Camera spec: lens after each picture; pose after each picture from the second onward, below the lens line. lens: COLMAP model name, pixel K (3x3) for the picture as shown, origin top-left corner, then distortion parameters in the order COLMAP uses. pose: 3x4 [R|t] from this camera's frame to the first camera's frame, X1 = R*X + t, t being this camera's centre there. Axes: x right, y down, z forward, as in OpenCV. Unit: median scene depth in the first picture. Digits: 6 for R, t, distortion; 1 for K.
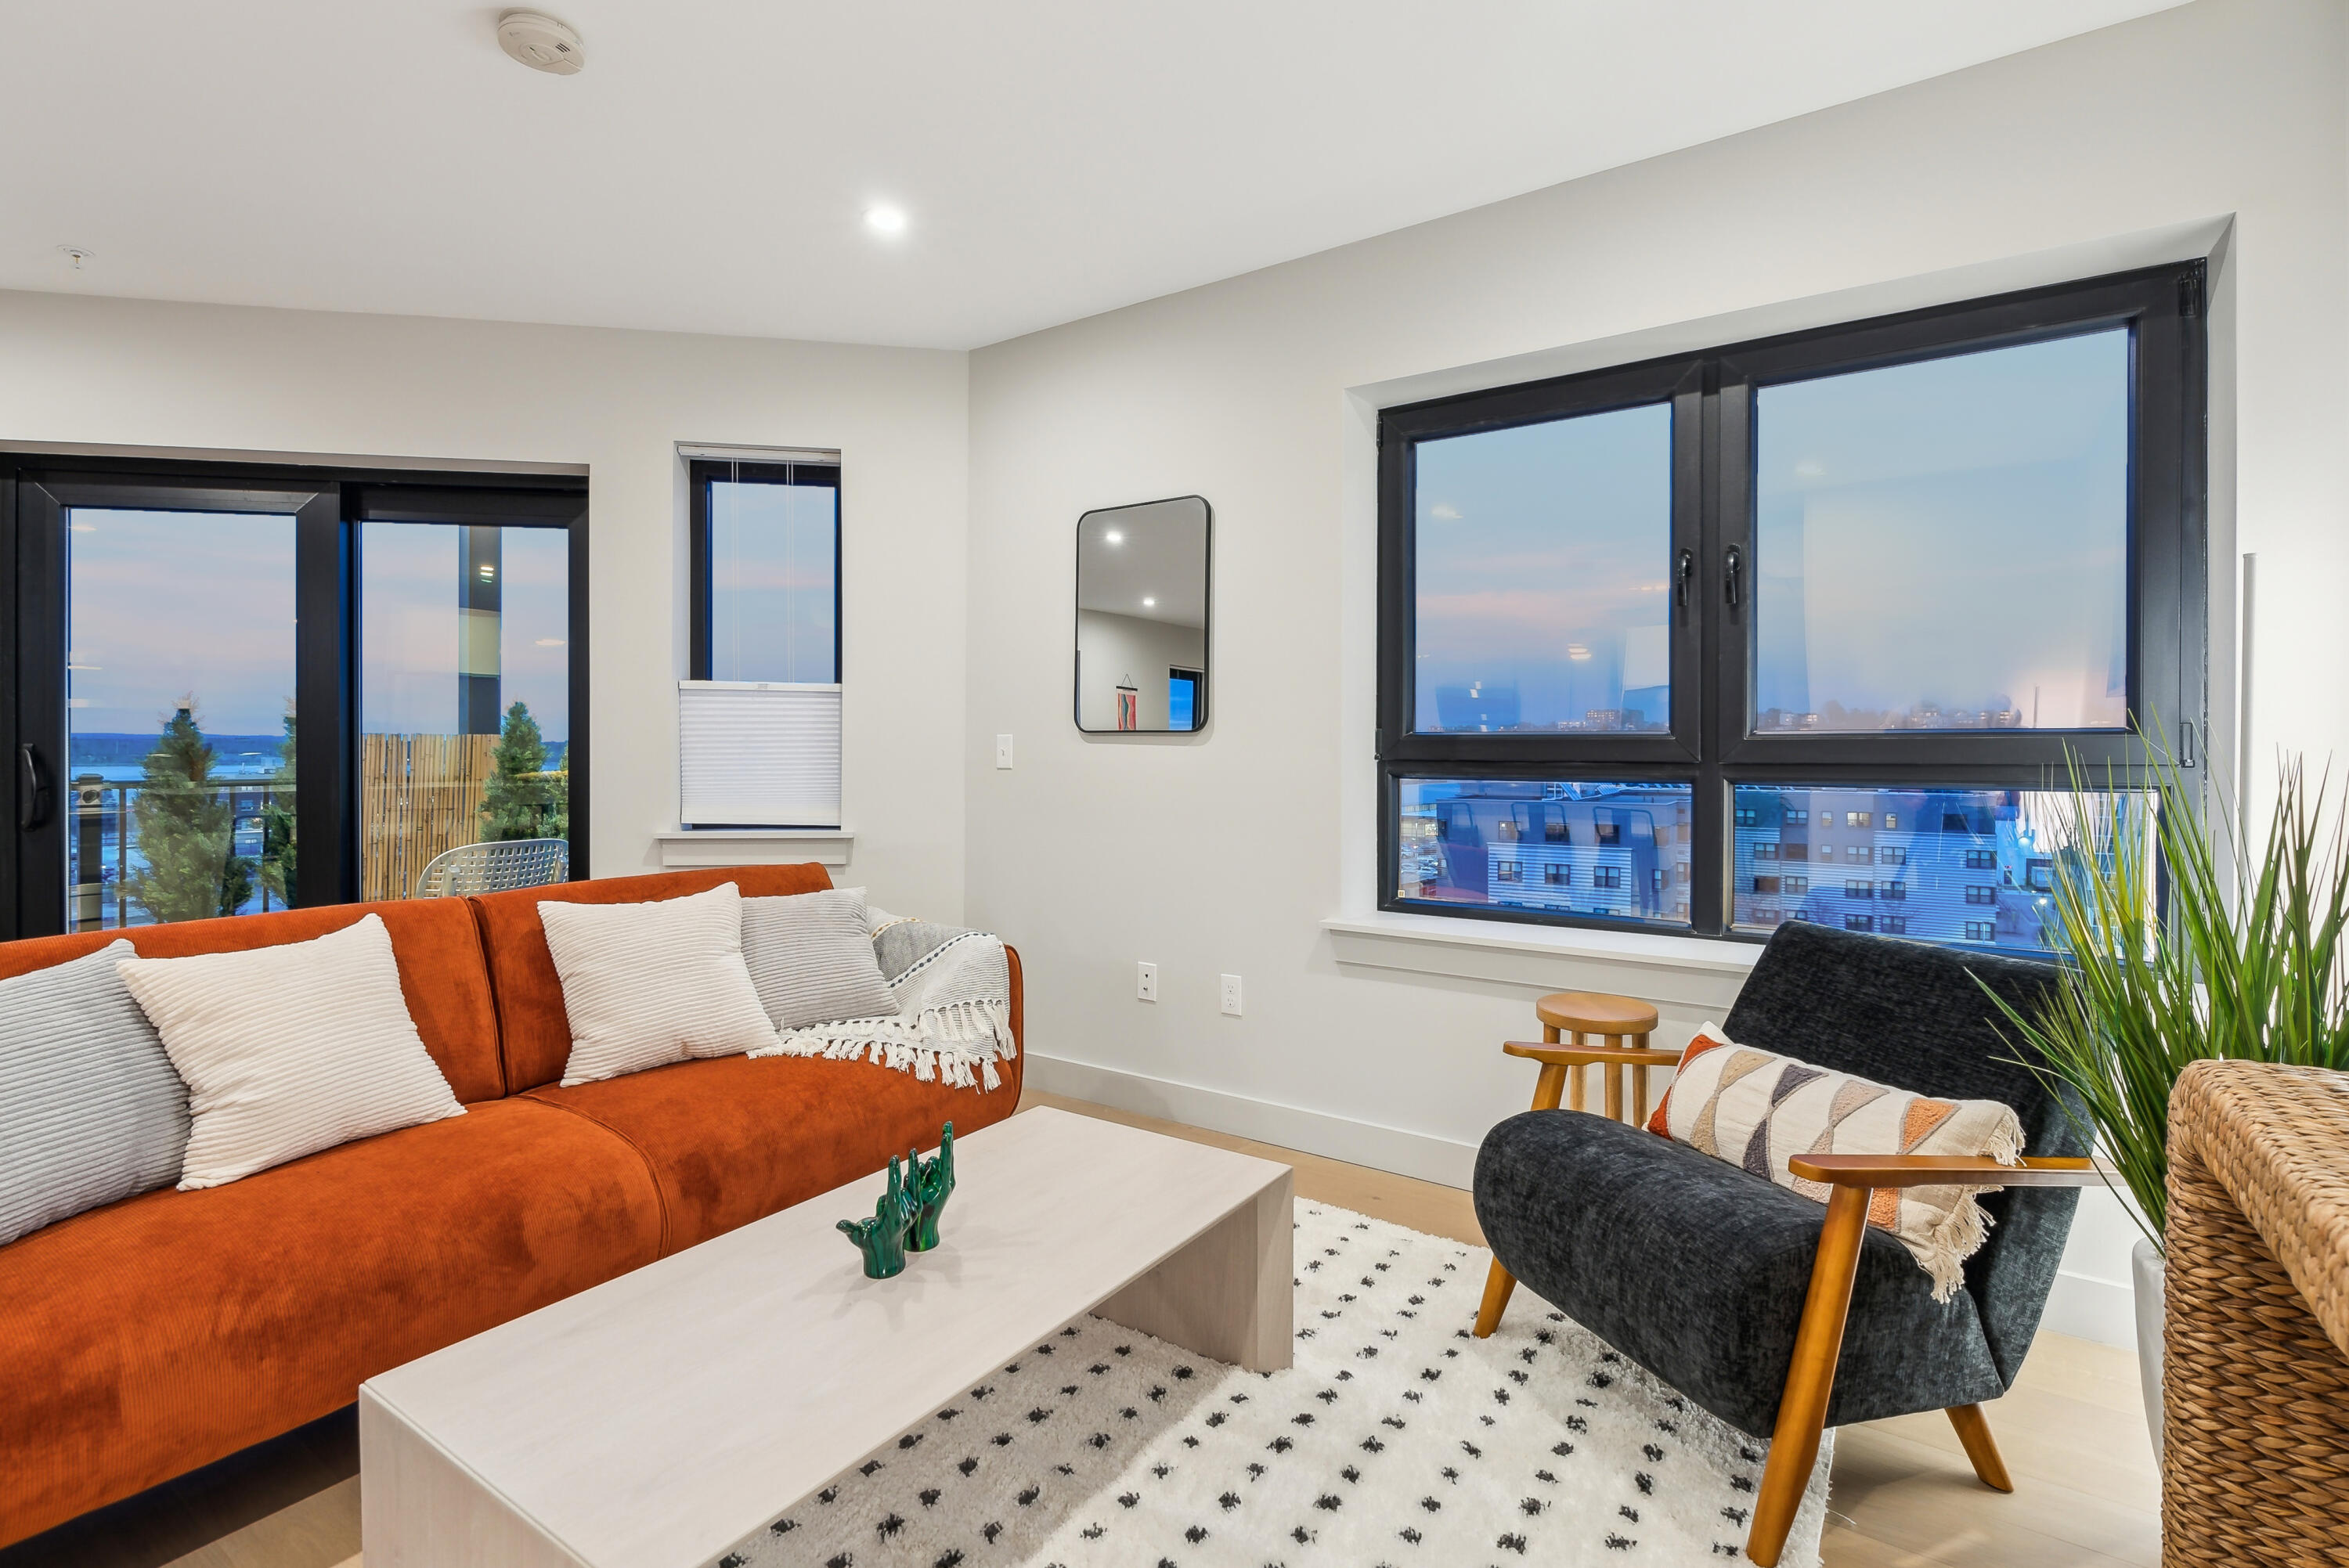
lens RADIAL K [[1111.5, 0, 1178.0], [0, 1111.5, 758.9], [0, 0, 1]] dist [-0.011808, 0.006090]
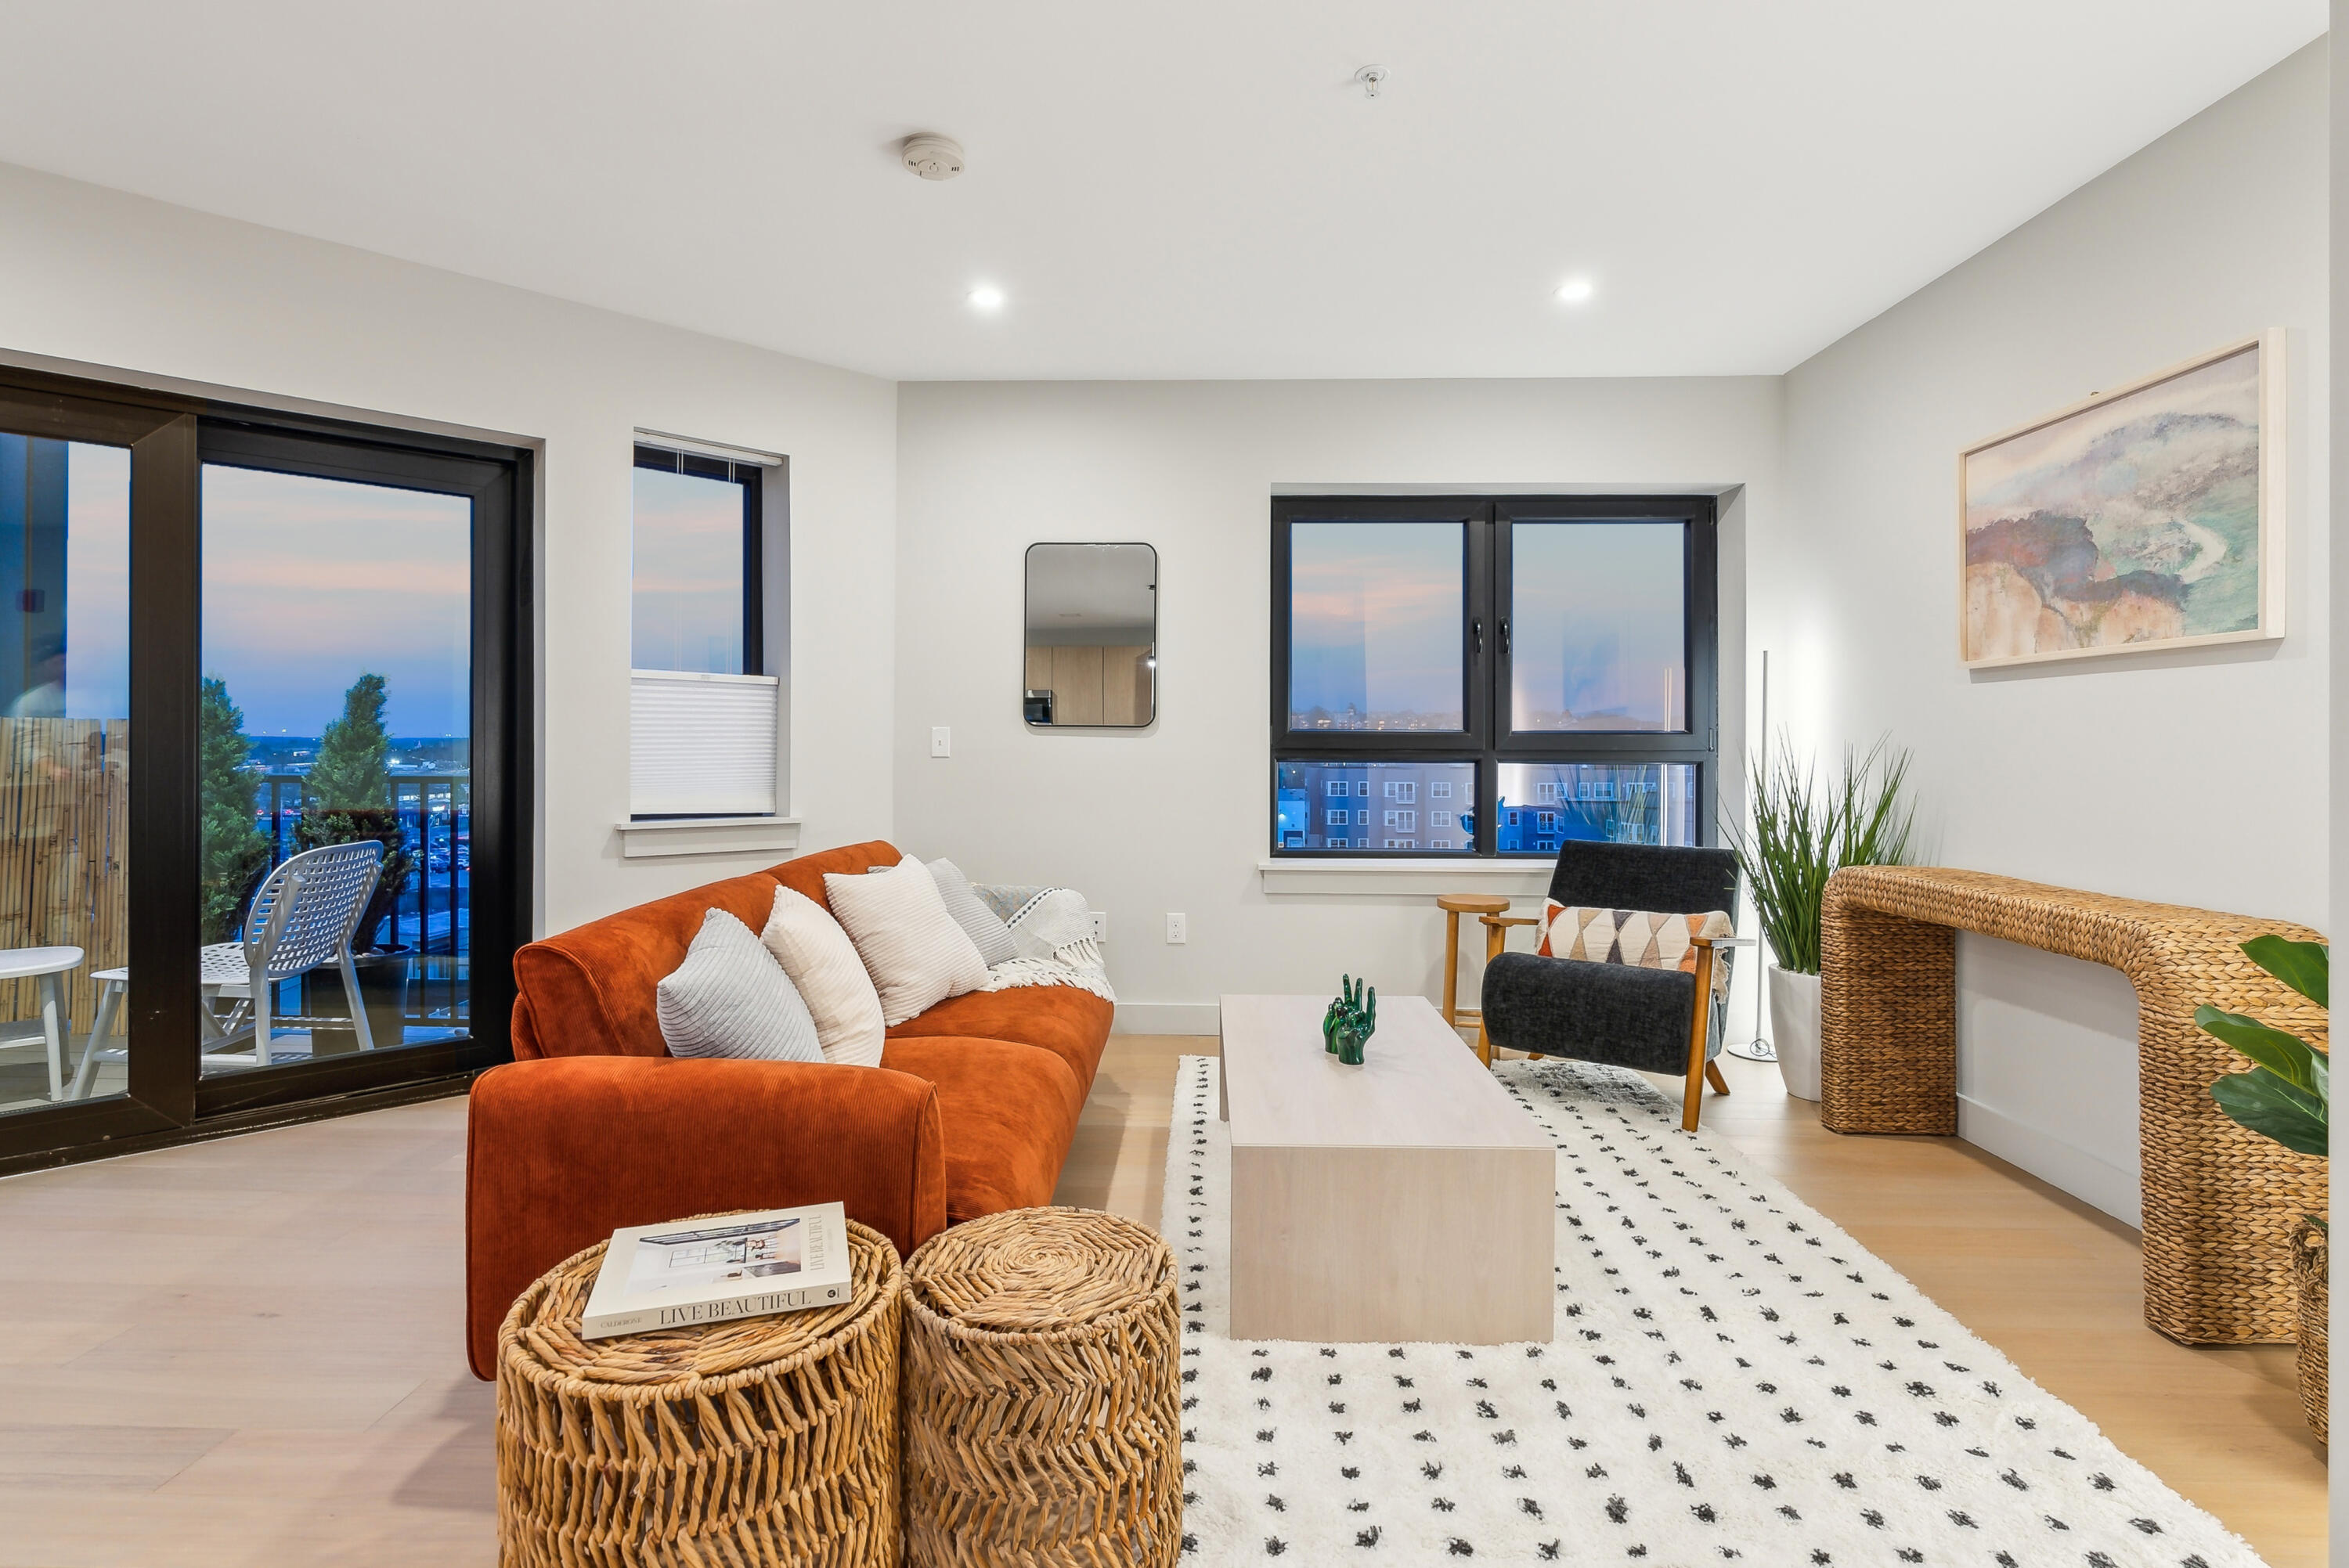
lens RADIAL K [[1111.5, 0, 1178.6], [0, 1111.5, 743.8], [0, 0, 1]] dist [-0.011808, 0.006090]
pose [[0.841690, 0.001414, 0.539959, -0.670972], [0.001238, 0.999989, -0.004548, 0.001043], [-0.539960, 0.004497, 0.841679, -0.106703]]
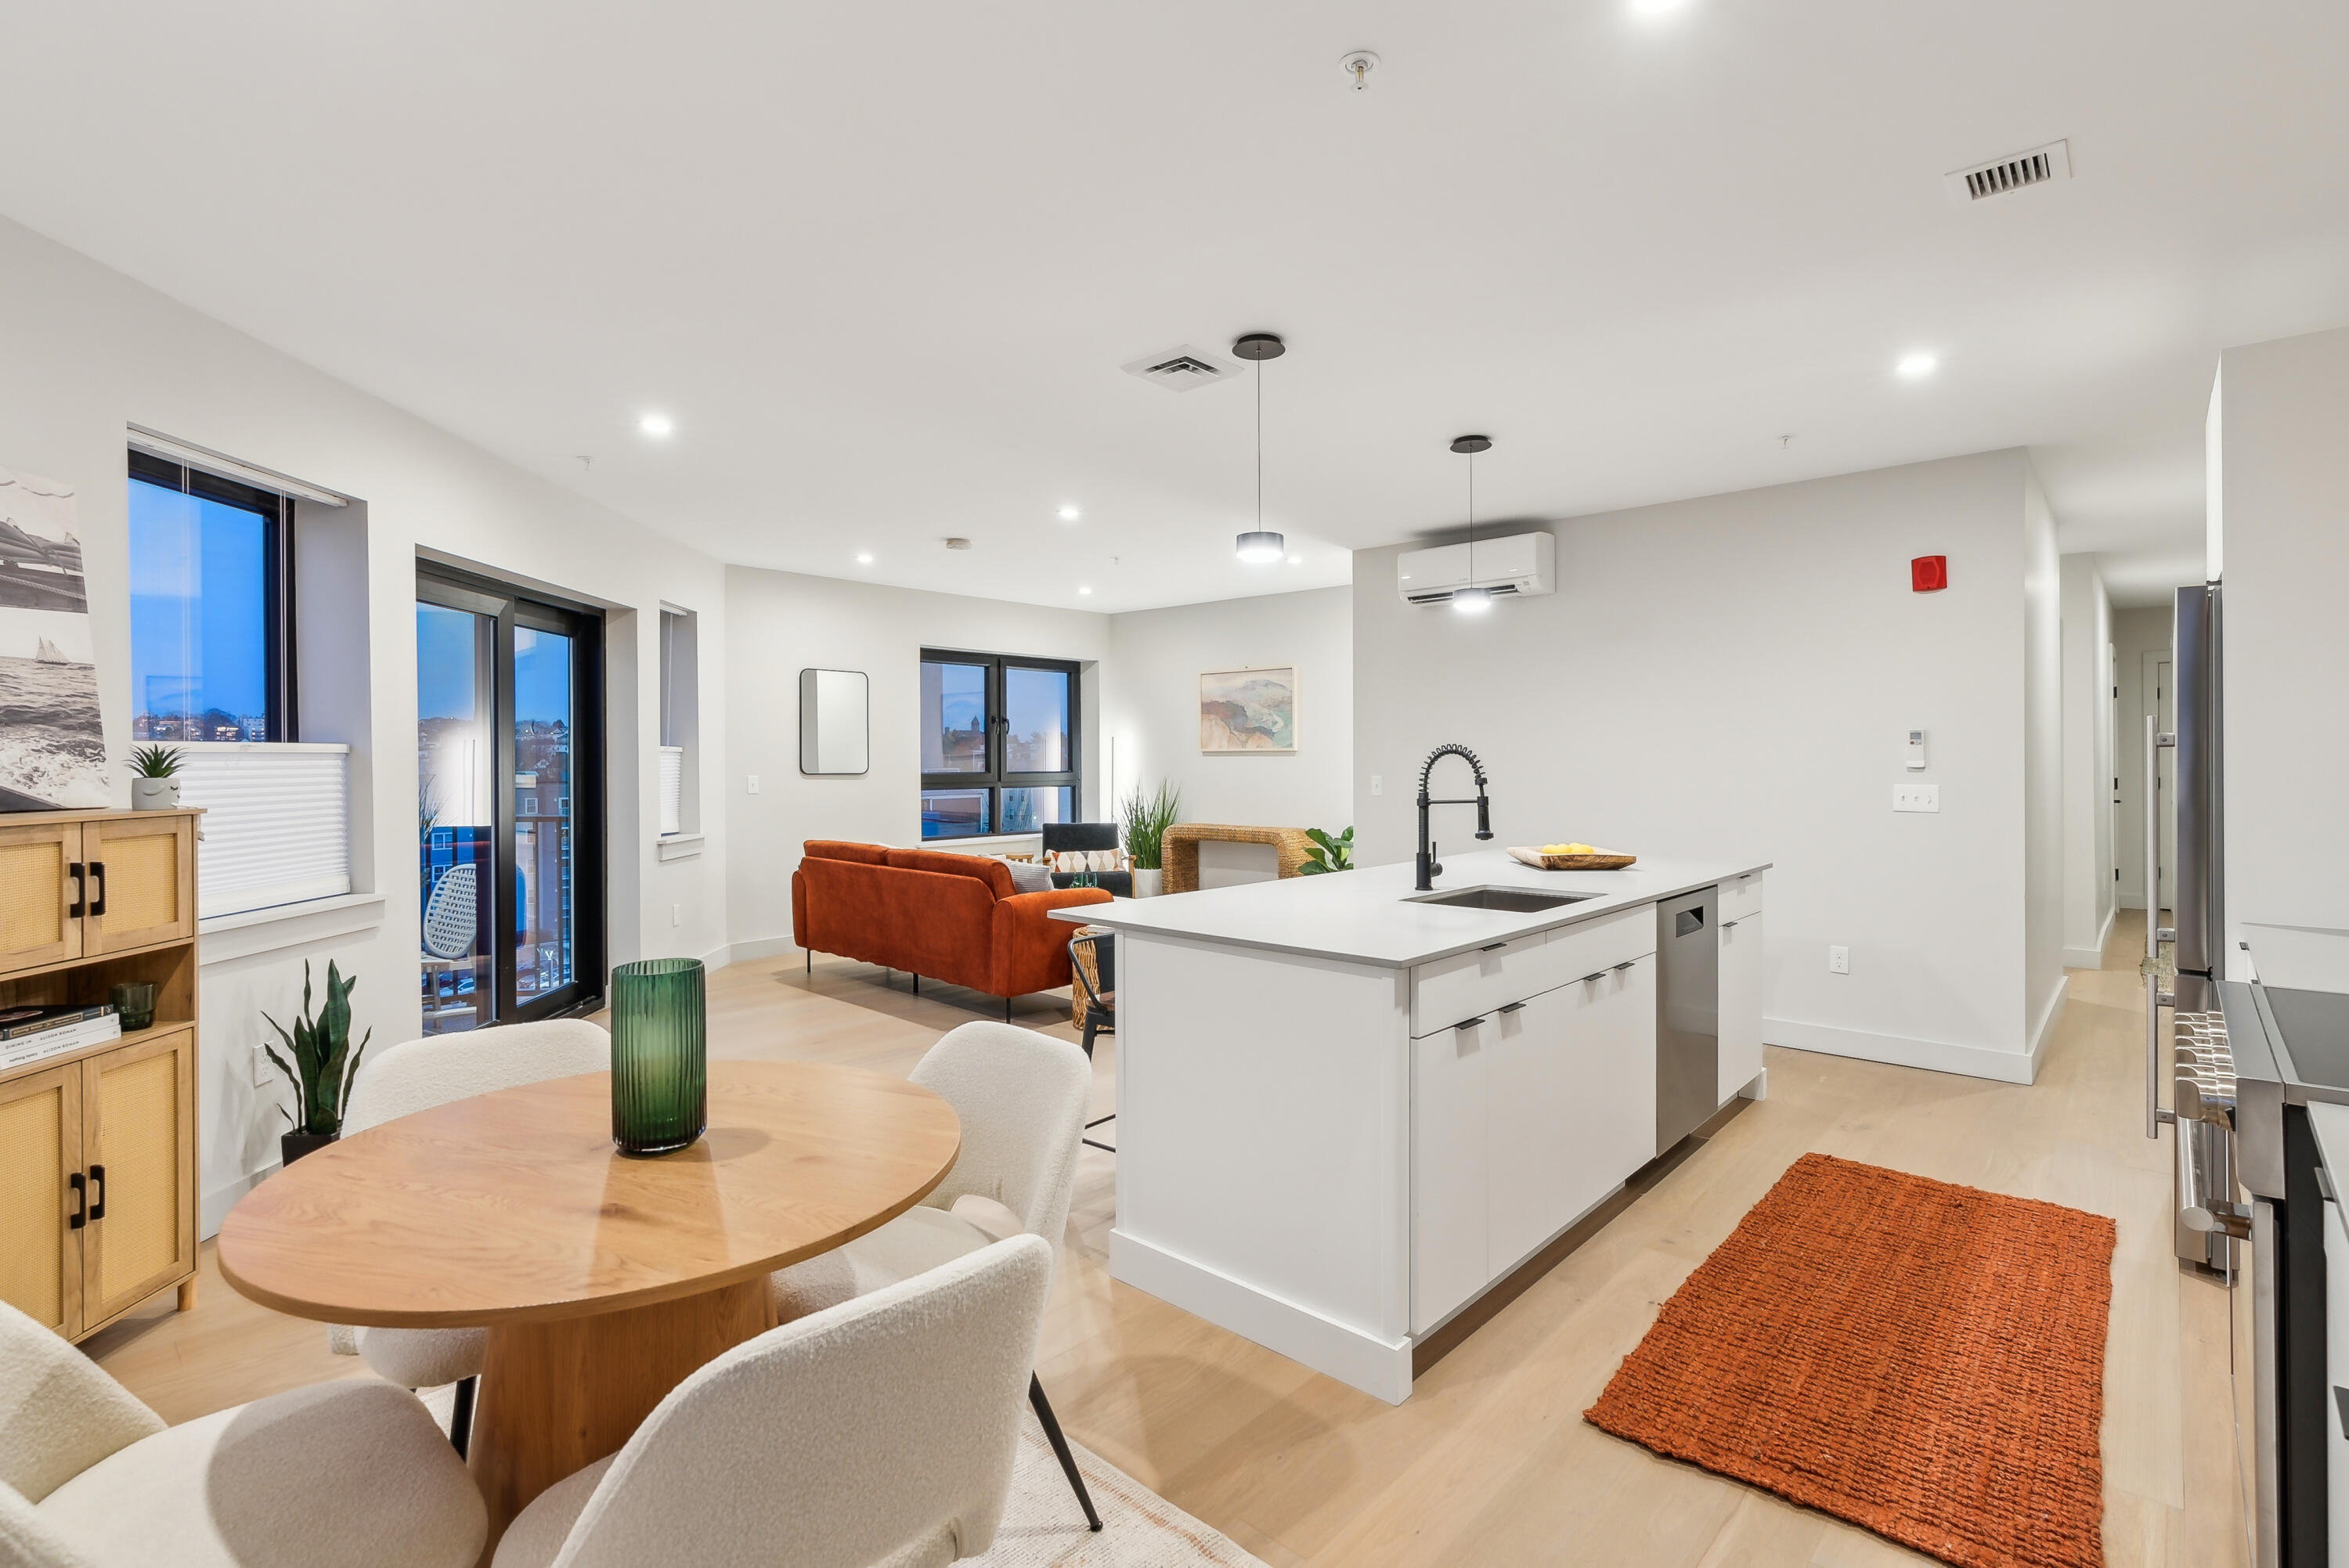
lens RADIAL K [[1111.5, 0, 1158.0], [0, 1111.5, 761.7], [0, 0, 1]] dist [-0.011808, 0.006090]
pose [[0.150284, -0.007702, 0.988613, -2.297459], [0.008021, 0.999946, 0.006571, -0.062798], [-0.988610, 0.006942, 0.150338, 0.037988]]
